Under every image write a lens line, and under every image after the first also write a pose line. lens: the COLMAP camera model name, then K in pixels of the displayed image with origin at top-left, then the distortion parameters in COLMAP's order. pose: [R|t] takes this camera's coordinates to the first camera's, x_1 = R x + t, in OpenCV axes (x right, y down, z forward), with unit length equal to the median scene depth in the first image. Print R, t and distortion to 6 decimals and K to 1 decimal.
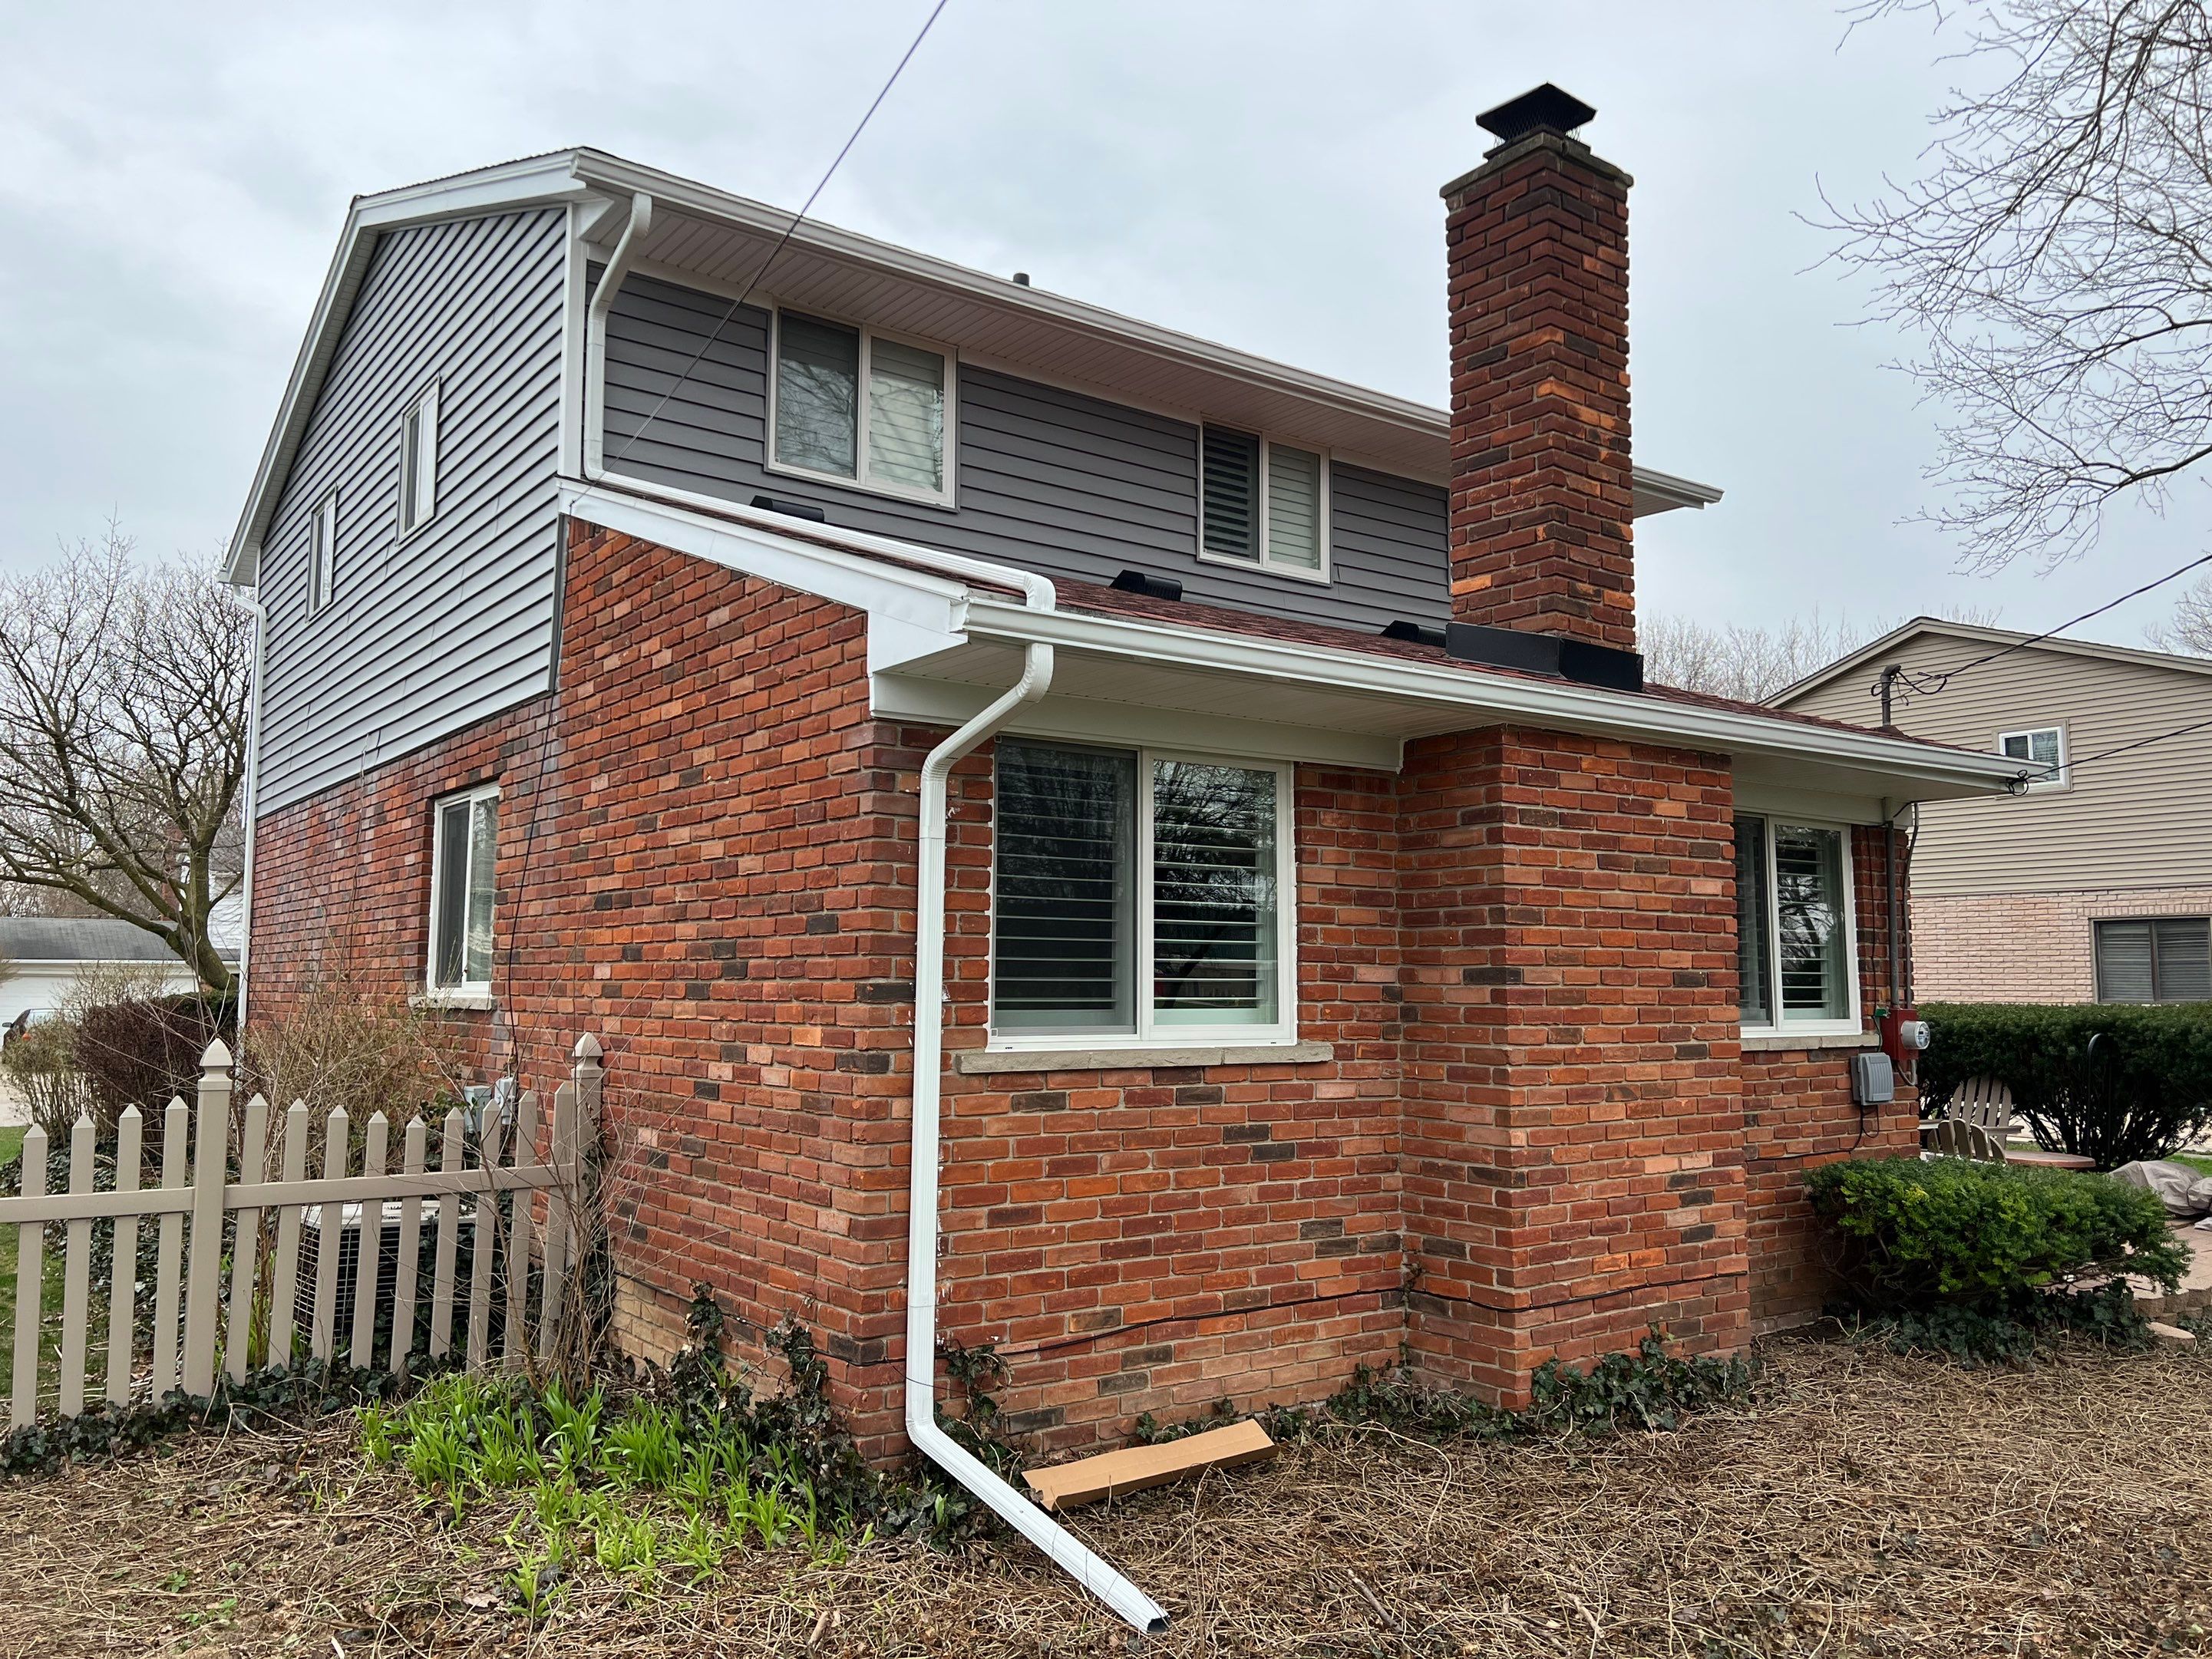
lens RADIAL K [[1642.9, 0, 1115.4], [0, 1642.9, 728.6], [0, 0, 1]] dist [0.116182, -0.201283]
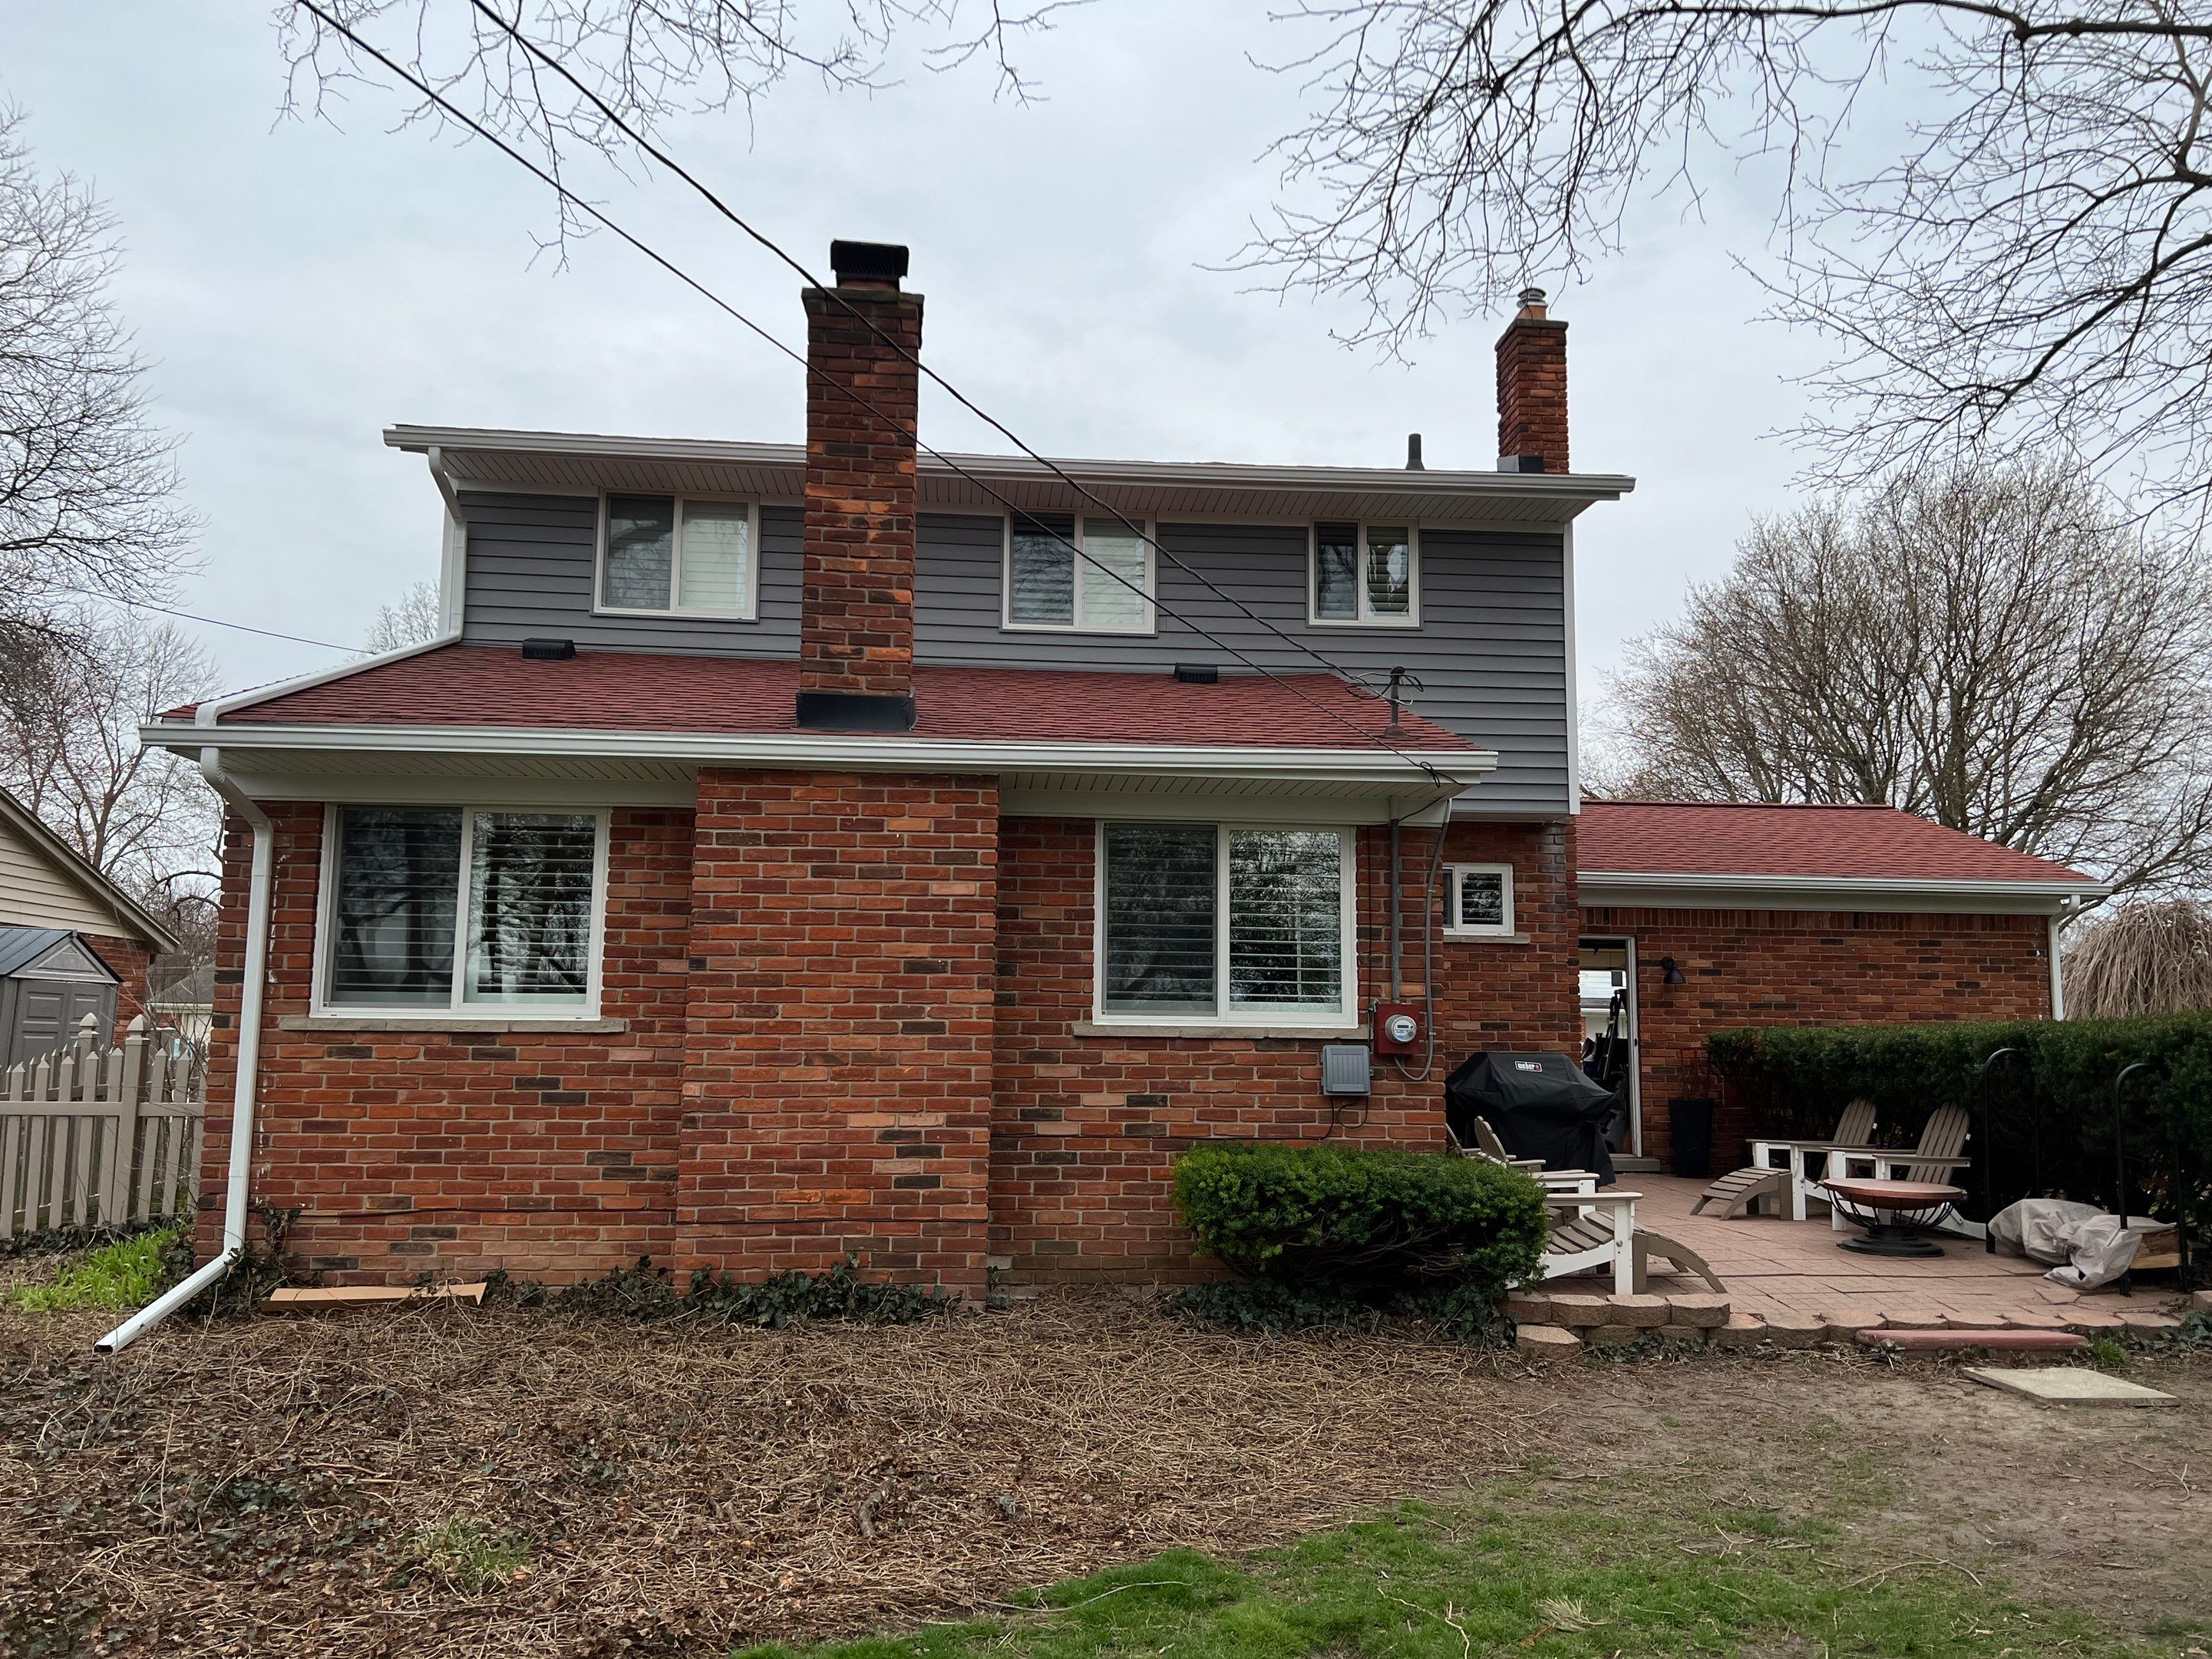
lens RADIAL K [[1642.9, 0, 1115.4], [0, 1642.9, 728.6], [0, 0, 1]] dist [0.116182, -0.201283]
pose [[0.853306, -0.086795, -0.514136, 1.175039], [0.070398, 0.996197, -0.051336, 0.055702], [0.516637, 0.007611, 0.856171, 0.065989]]
